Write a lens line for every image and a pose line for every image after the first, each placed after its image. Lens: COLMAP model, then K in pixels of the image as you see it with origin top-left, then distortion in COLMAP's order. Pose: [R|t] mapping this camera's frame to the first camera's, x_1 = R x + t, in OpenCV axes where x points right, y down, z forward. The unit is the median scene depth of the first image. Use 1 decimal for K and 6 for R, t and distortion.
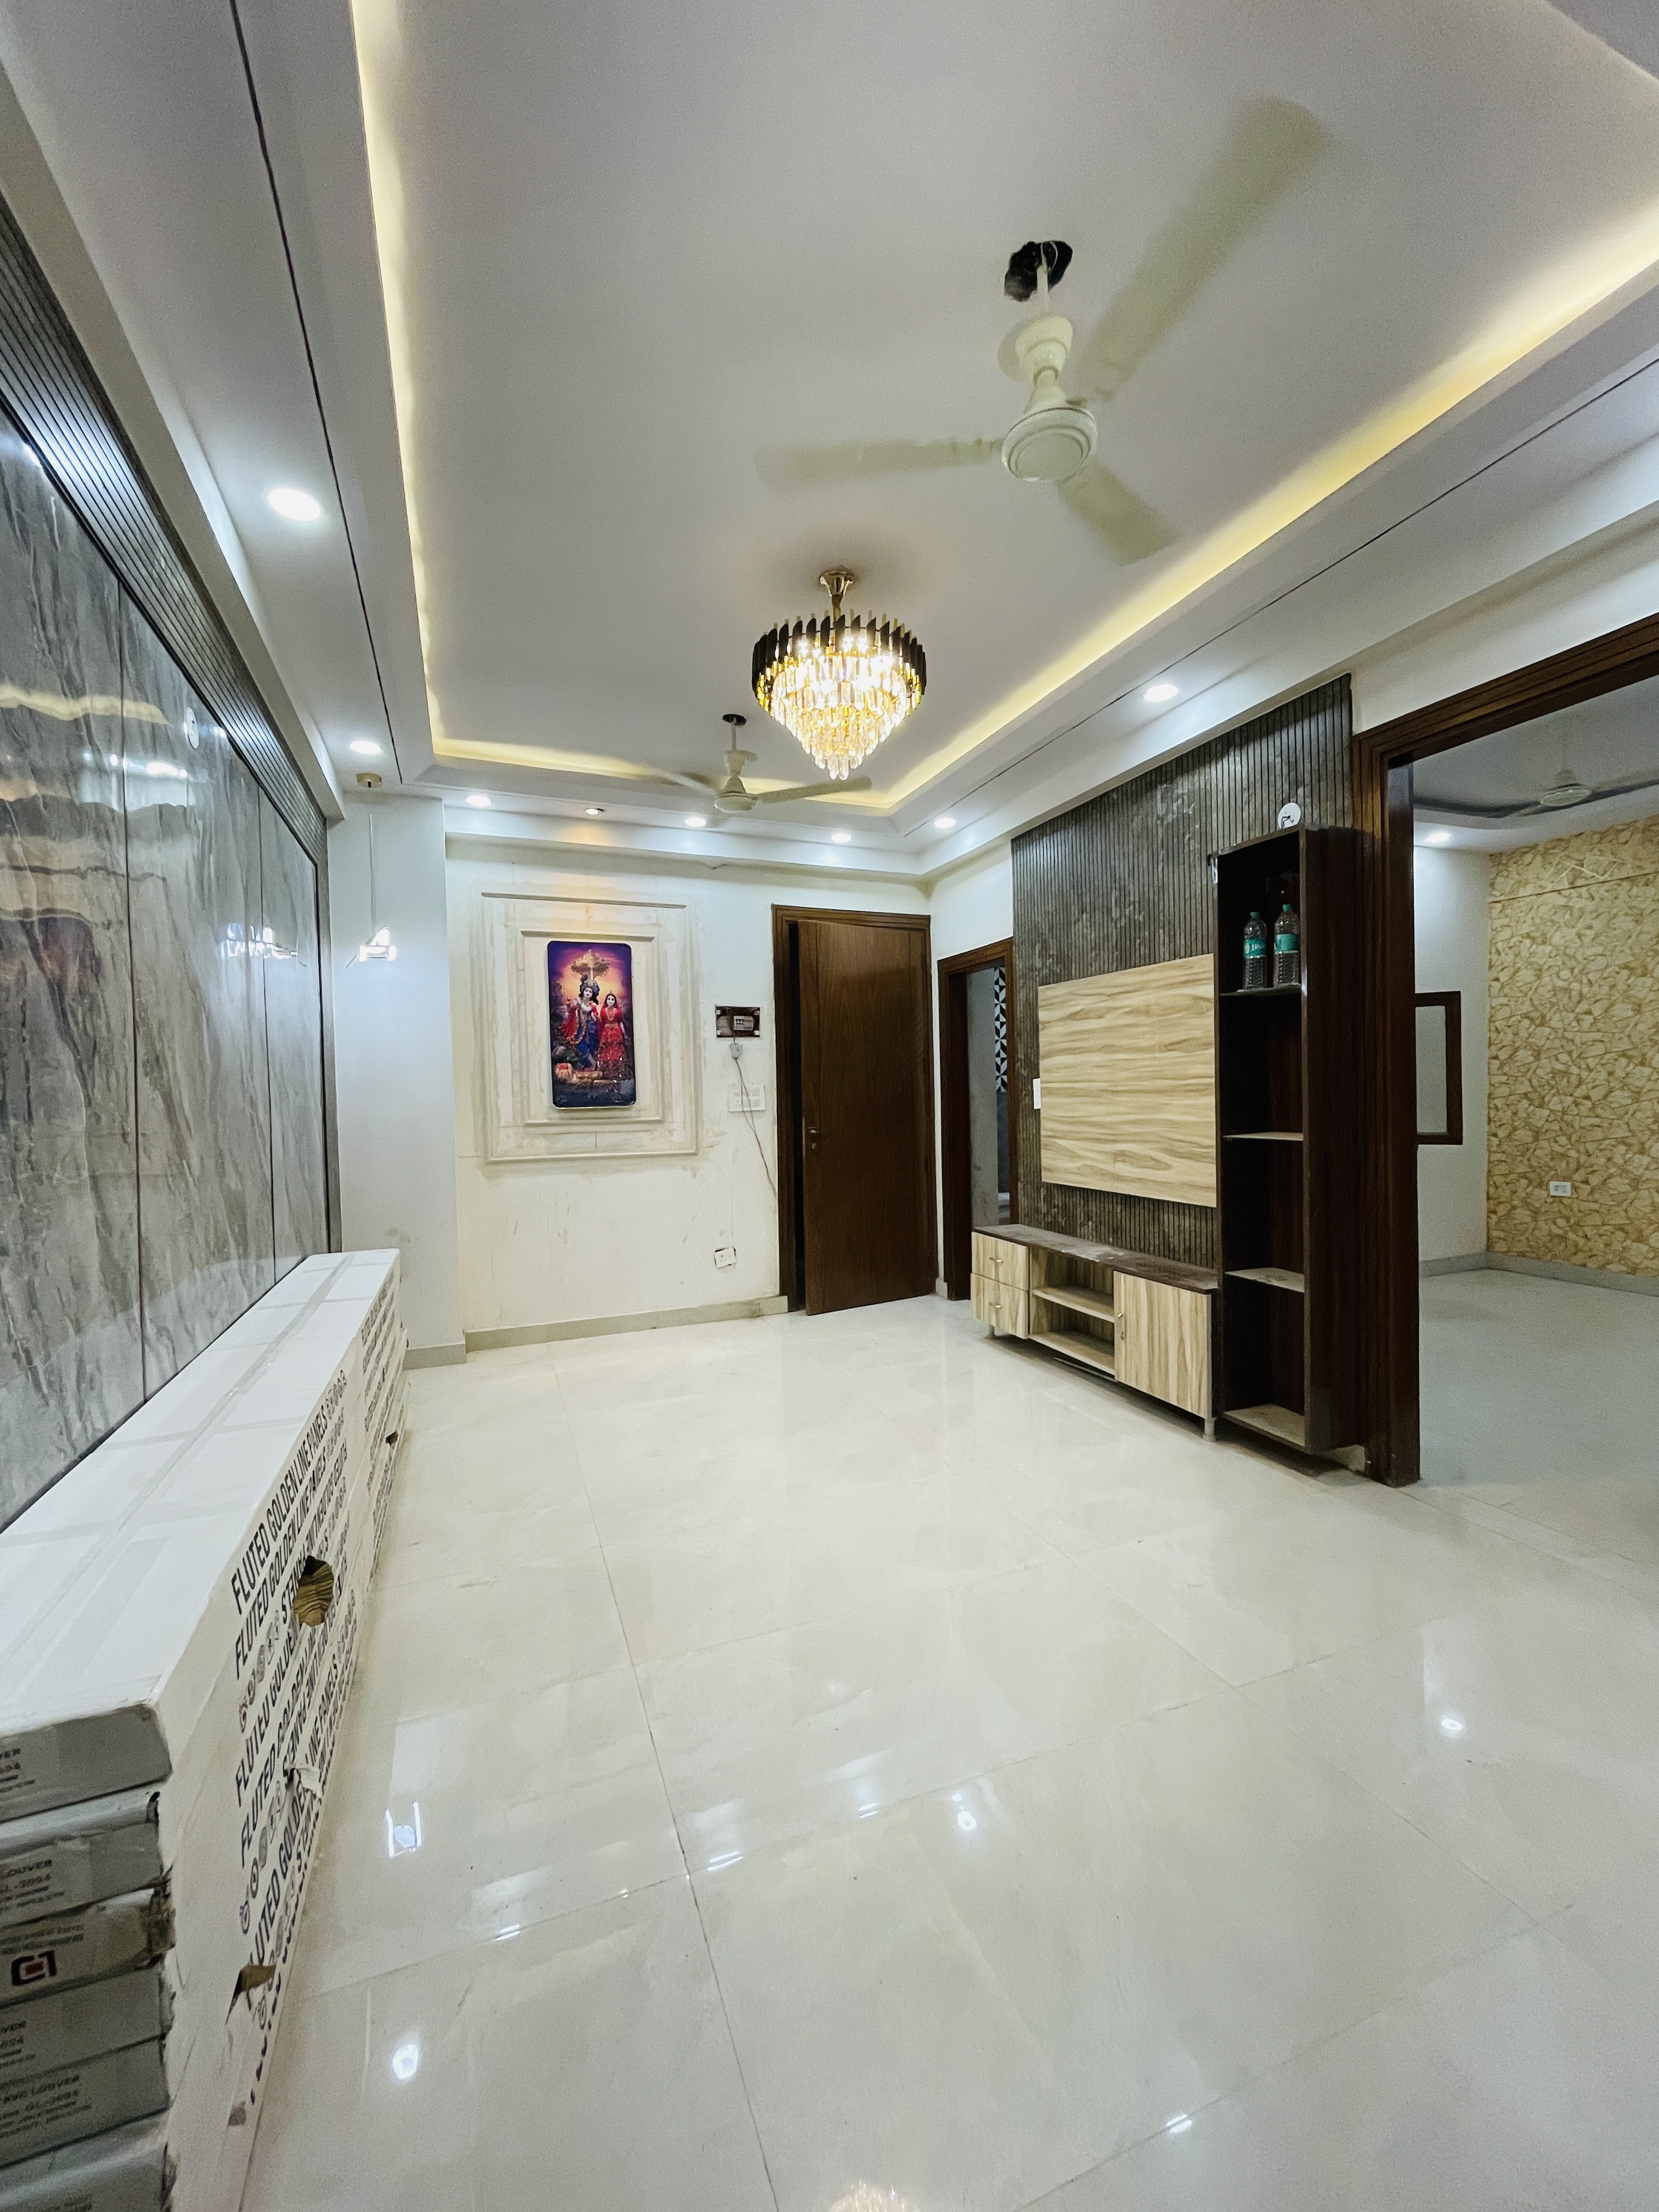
lens RADIAL K [[894.0, 0, 836.0], [0, 894.0, 1106.6], [0, 0, 1]] dist [-0.002705, -0.000437]
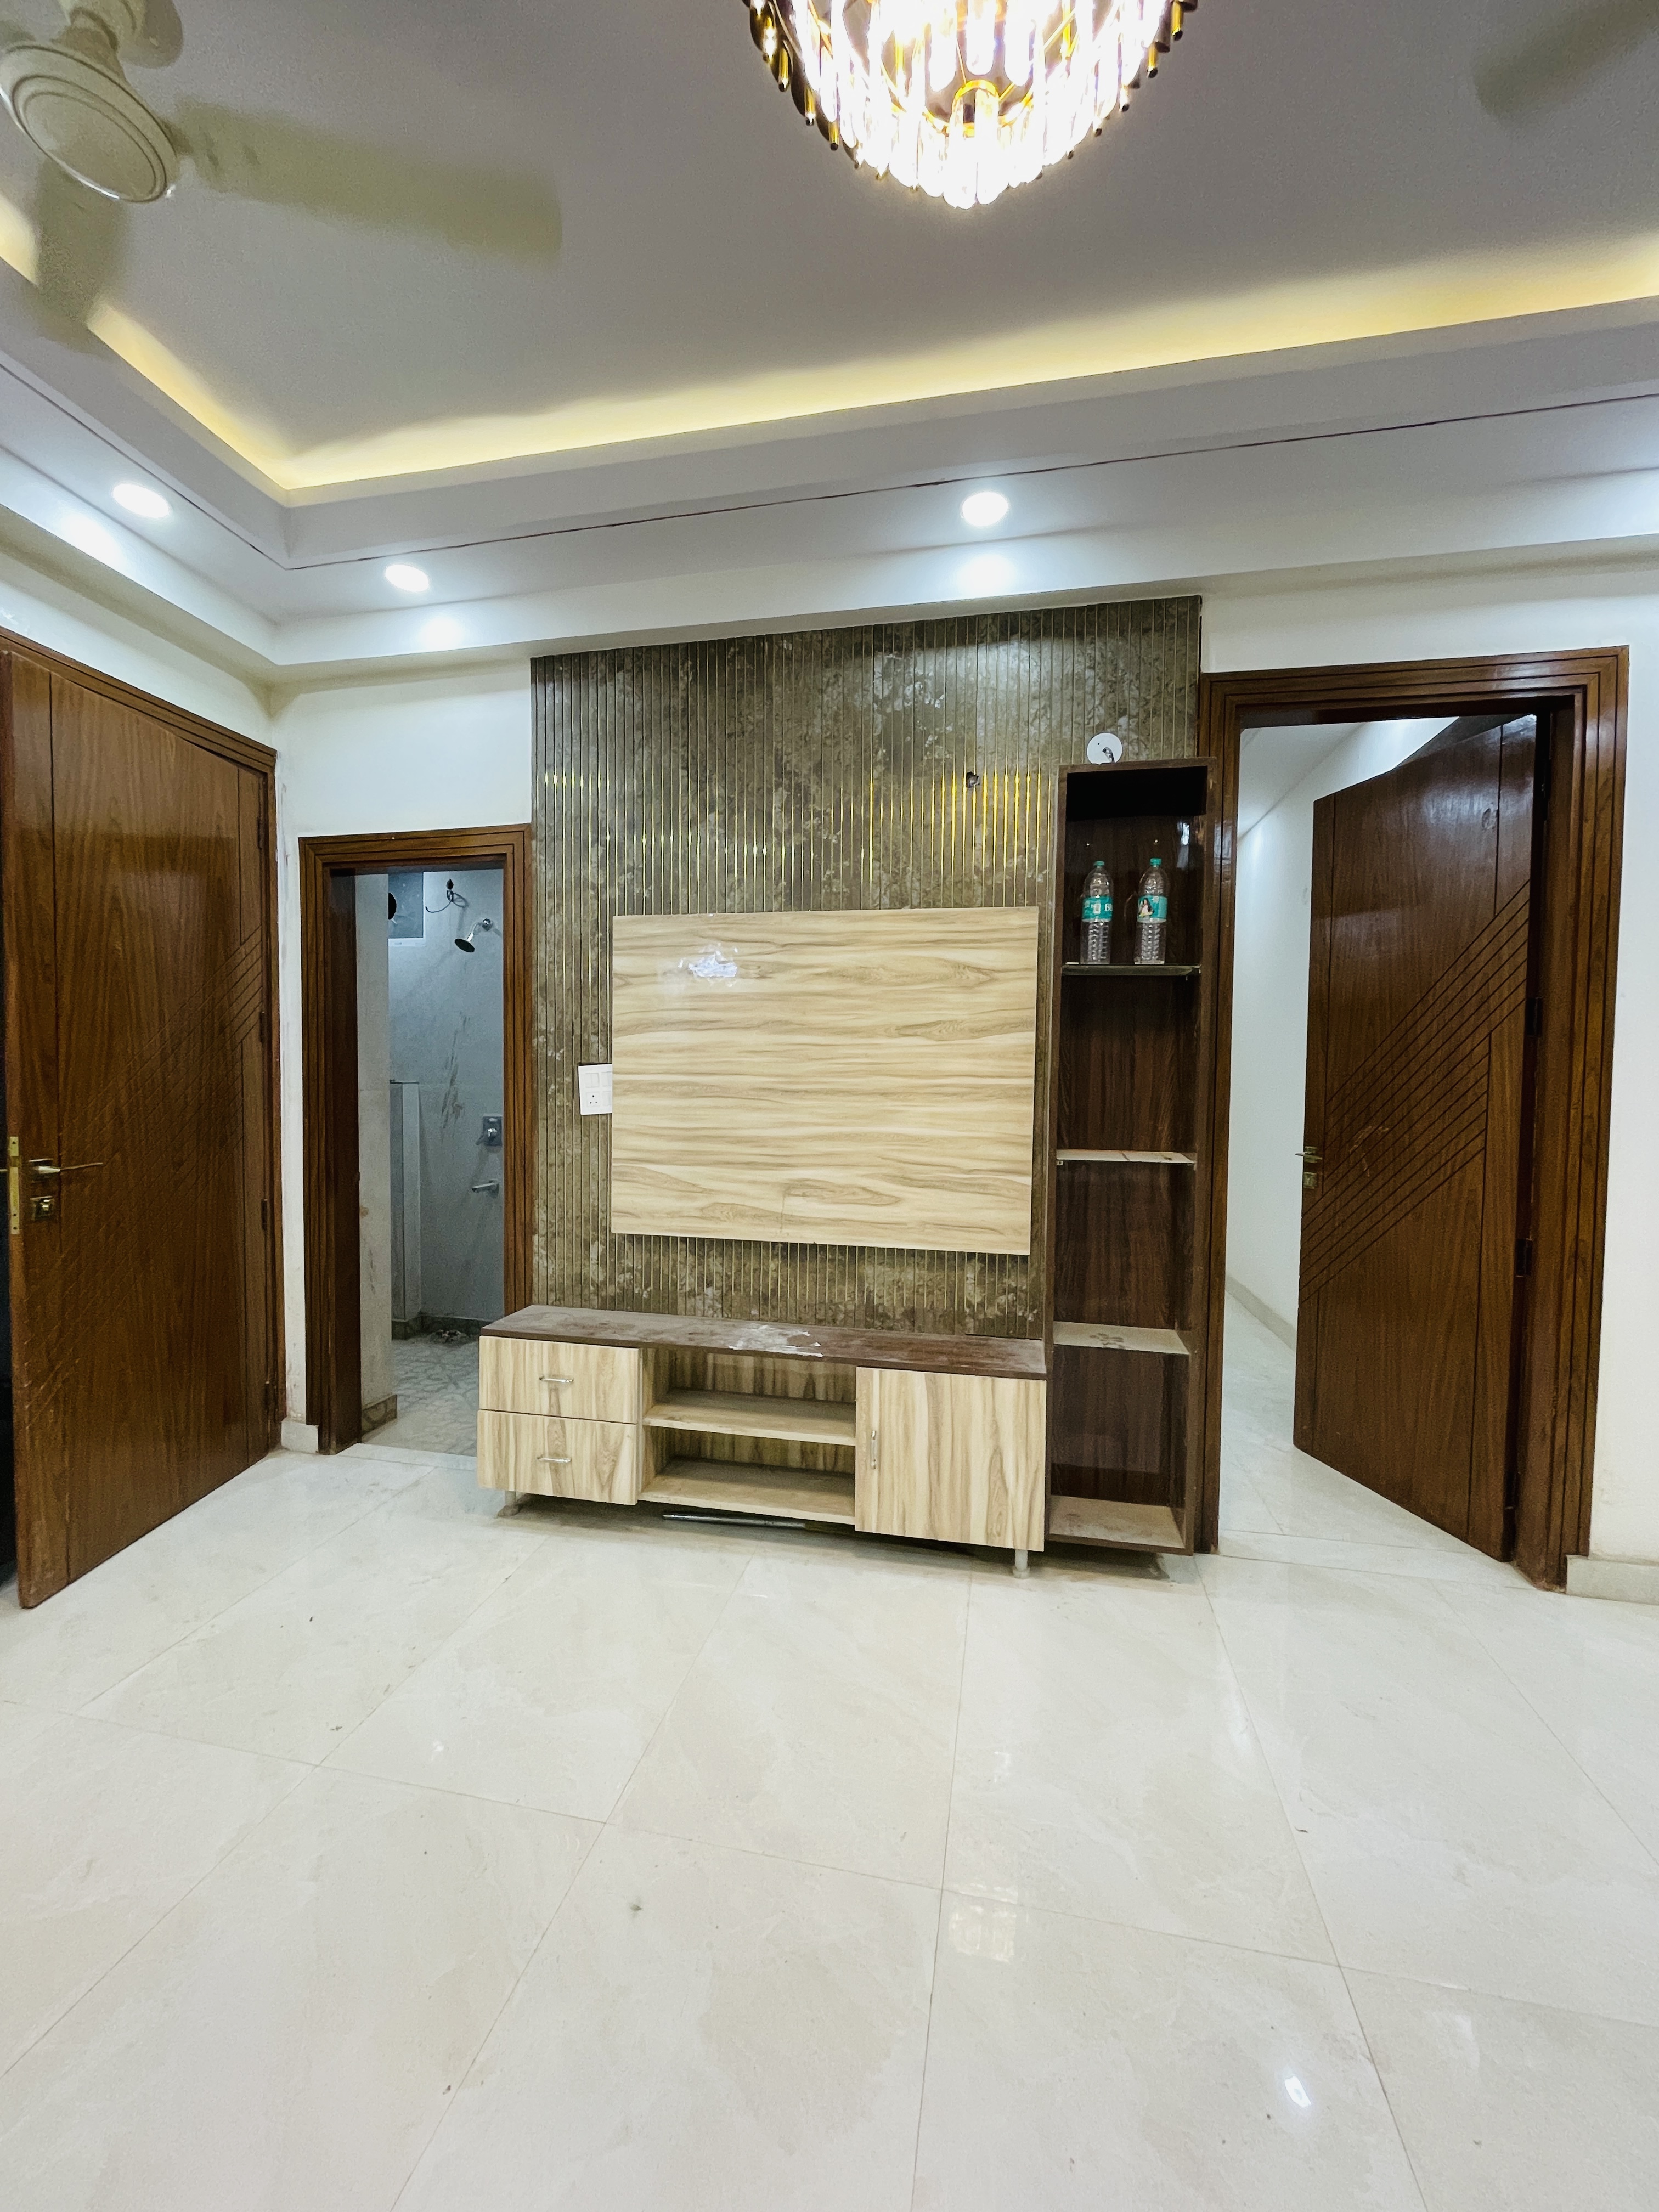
lens RADIAL K [[894.0, 0, 828.0], [0, 894.0, 1109.4], [0, 0, 1]] dist [-0.002705, -0.000437]
pose [[0.550423, -0.005072, 0.834871, -0.225197], [-0.009387, 0.999881, 0.012263, -0.011779], [-0.834833, -0.014587, 0.550310, 0.600901]]
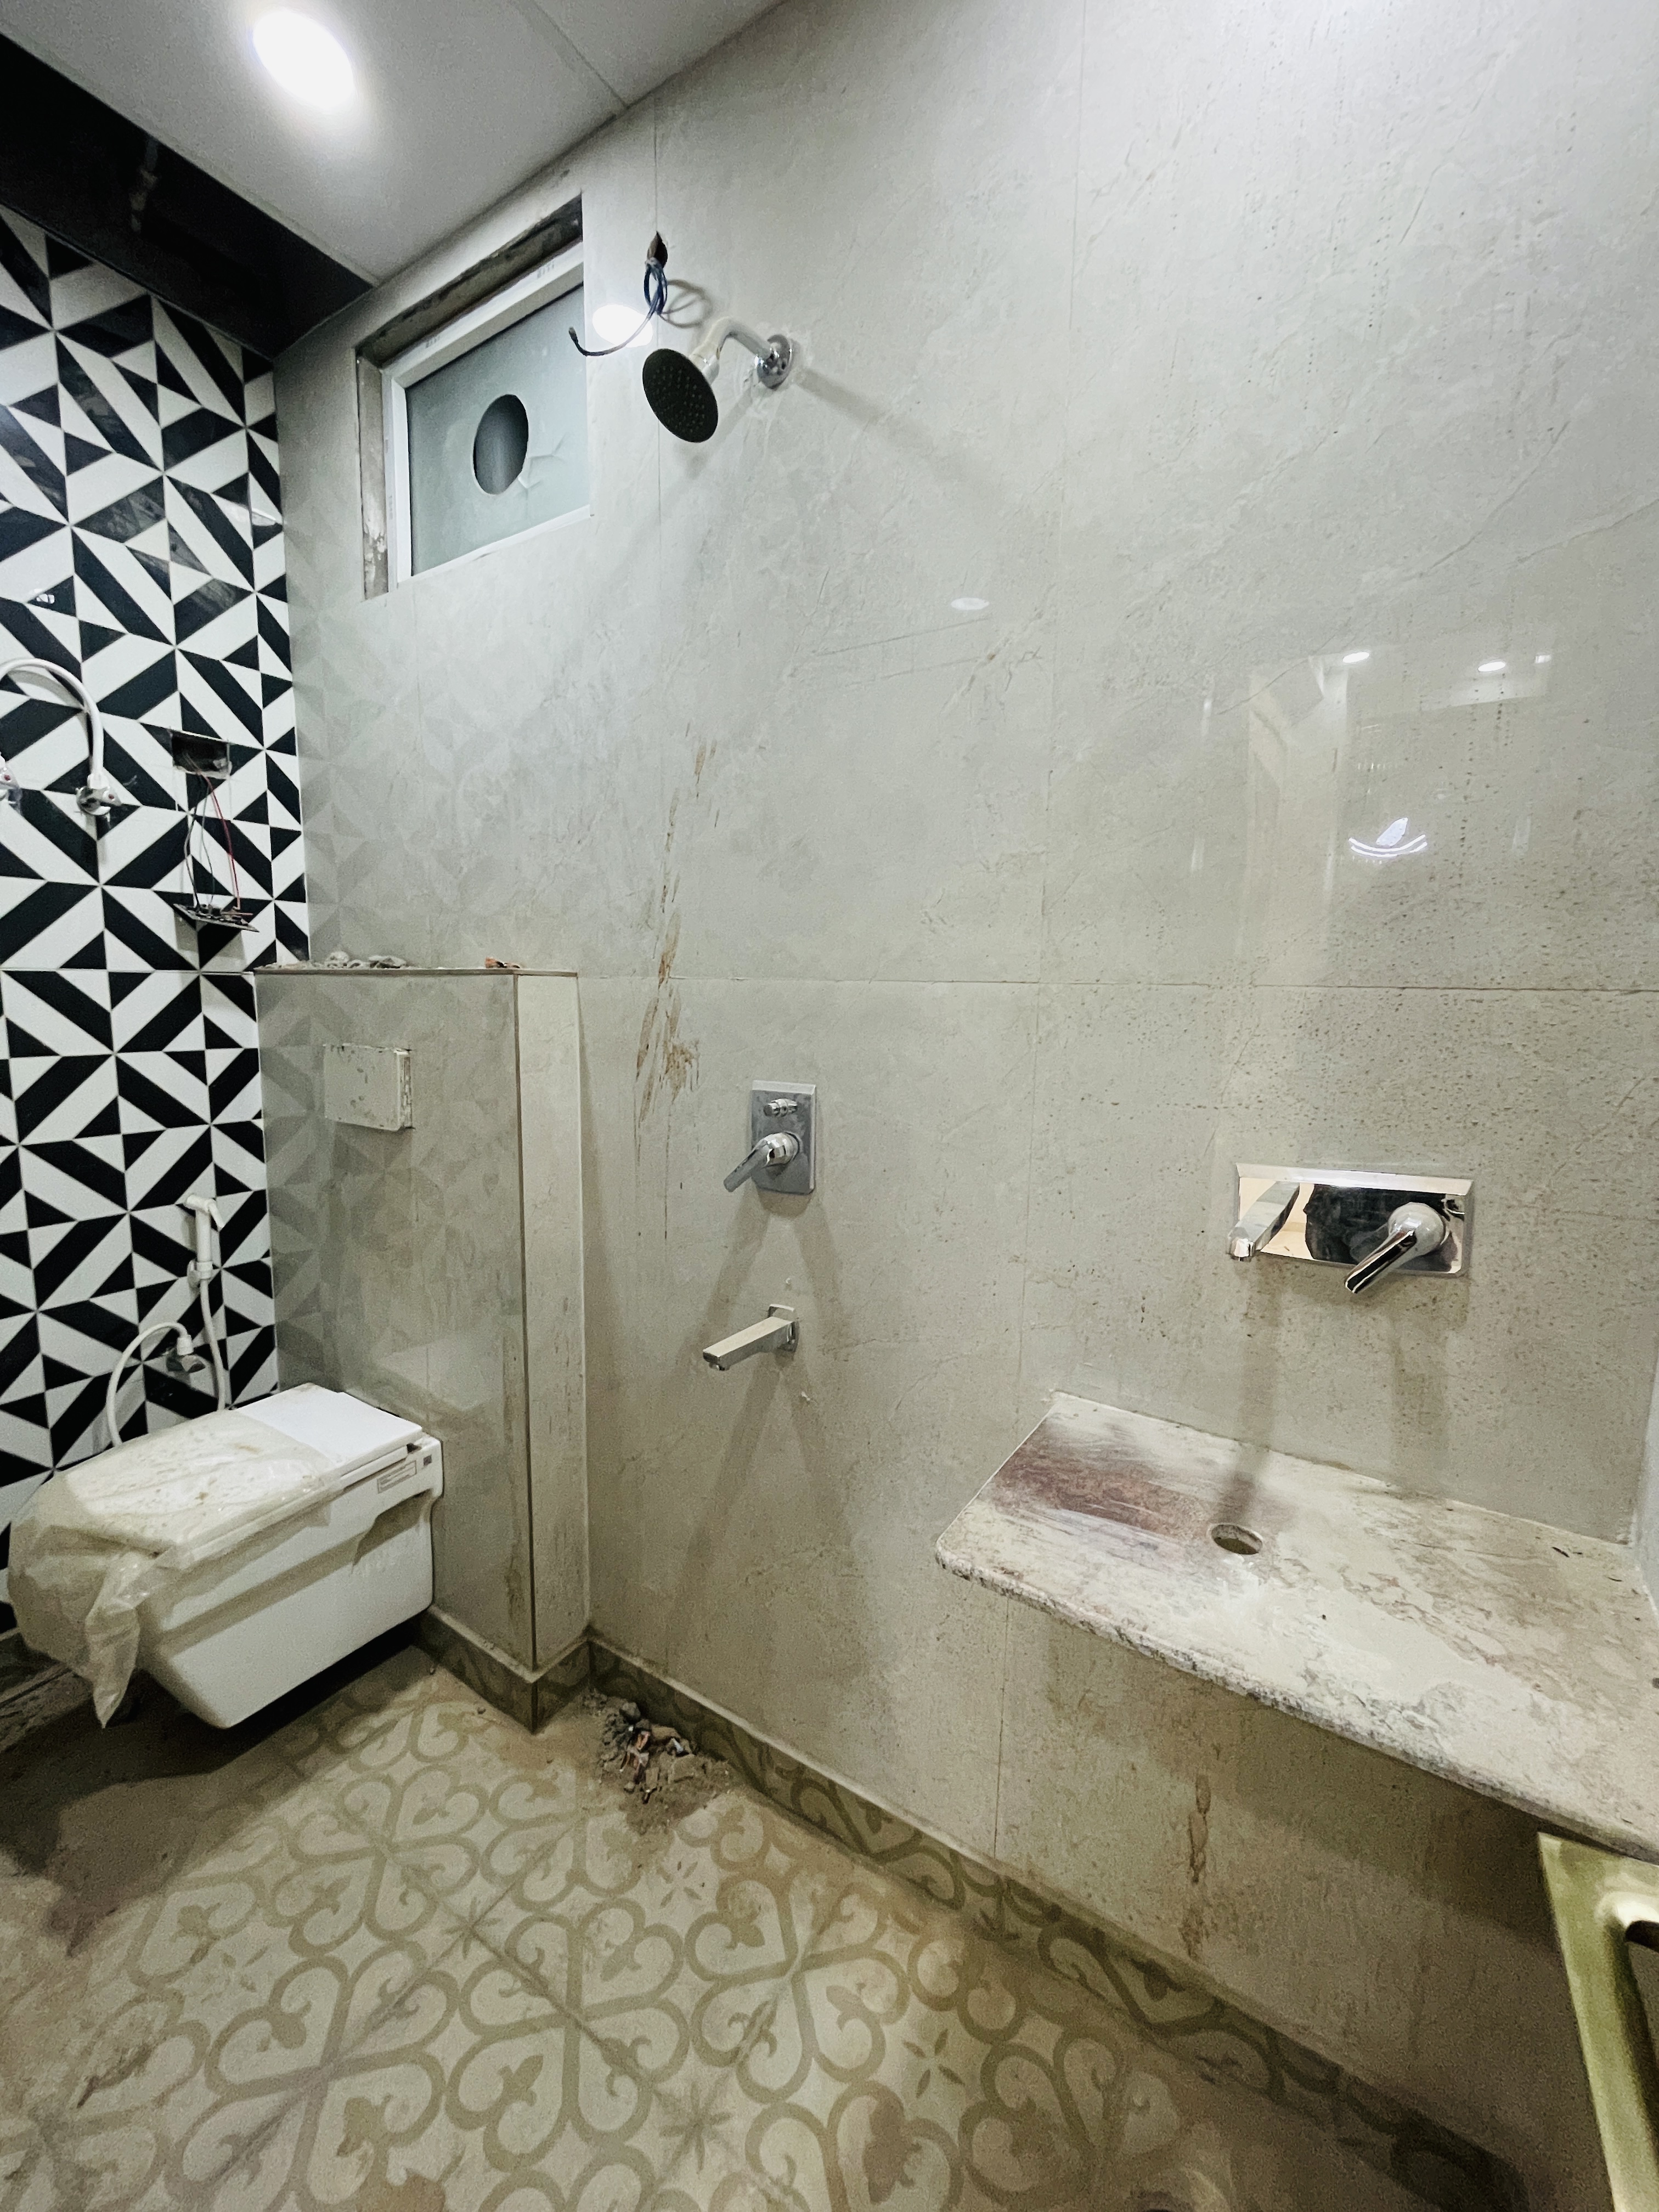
lens RADIAL K [[894.0, 0, 821.9], [0, 894.0, 1103.2], [0, 0, 1]] dist [-0.002705, -0.000437]
pose [[0.810473, -0.039467, 0.584445, 0.116978], [-0.029986, 0.993624, 0.108681, -0.015119], [-0.585008, -0.105608, 0.804122, 1.055061]]
